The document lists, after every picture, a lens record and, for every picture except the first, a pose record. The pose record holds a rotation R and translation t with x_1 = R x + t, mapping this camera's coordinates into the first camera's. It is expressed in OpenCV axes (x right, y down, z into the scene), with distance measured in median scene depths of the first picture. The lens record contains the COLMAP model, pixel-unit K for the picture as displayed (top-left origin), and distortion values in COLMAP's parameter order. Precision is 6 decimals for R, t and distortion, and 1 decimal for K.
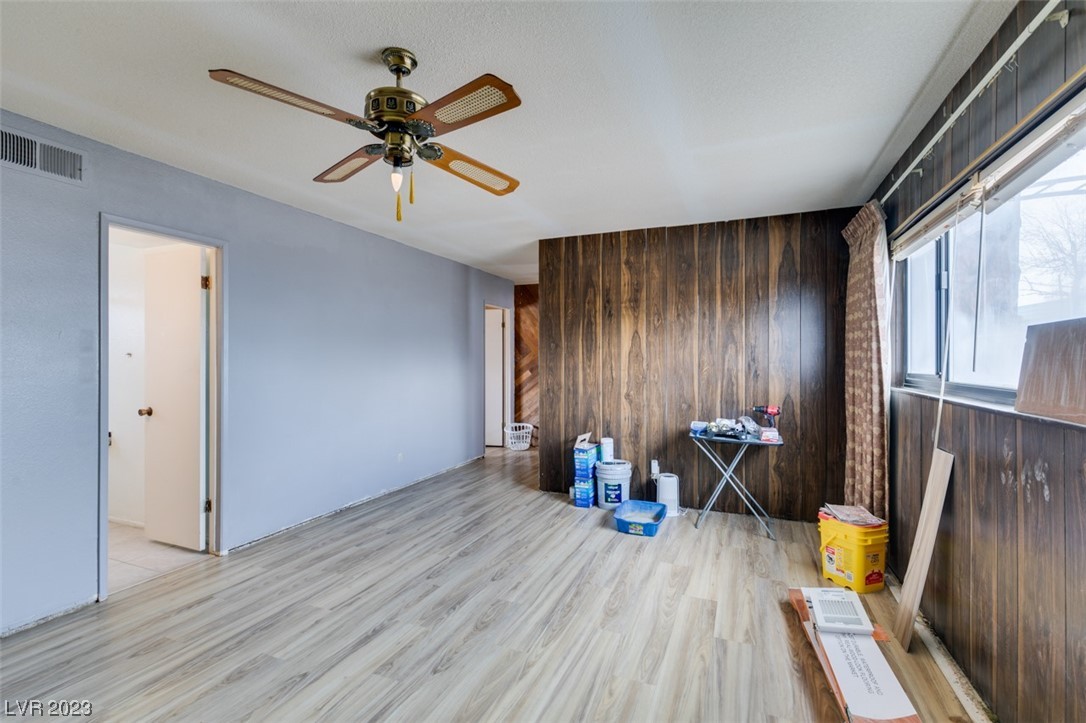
lens RADIAL K [[486.2, 0, 543.0], [0, 486.2, 361.5], [0, 0, 1]] dist [0.004784, -0.000786]
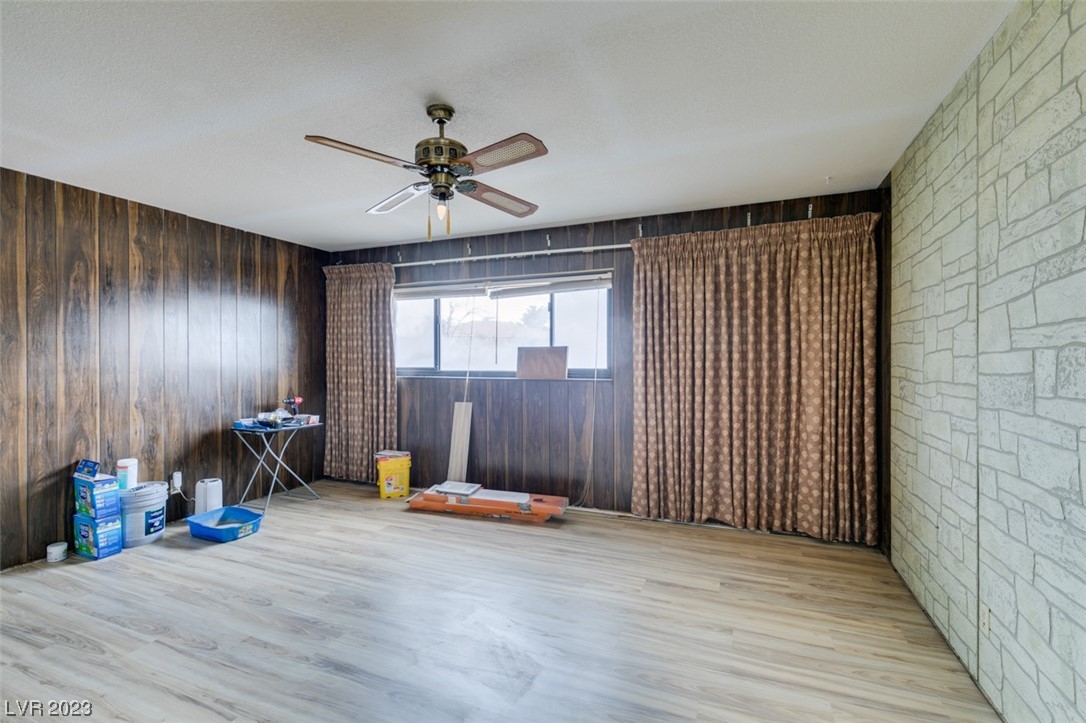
lens RADIAL K [[486.2, 0, 543.0], [0, 486.2, 361.5], [0, 0, 1]] dist [0.004784, -0.000786]
pose [[-0.003141, -0.003623, 0.999989, -0.705081], [0.001170, 0.999993, 0.003627, -0.003640], [-0.999994, 0.001181, -0.003136, 0.345779]]
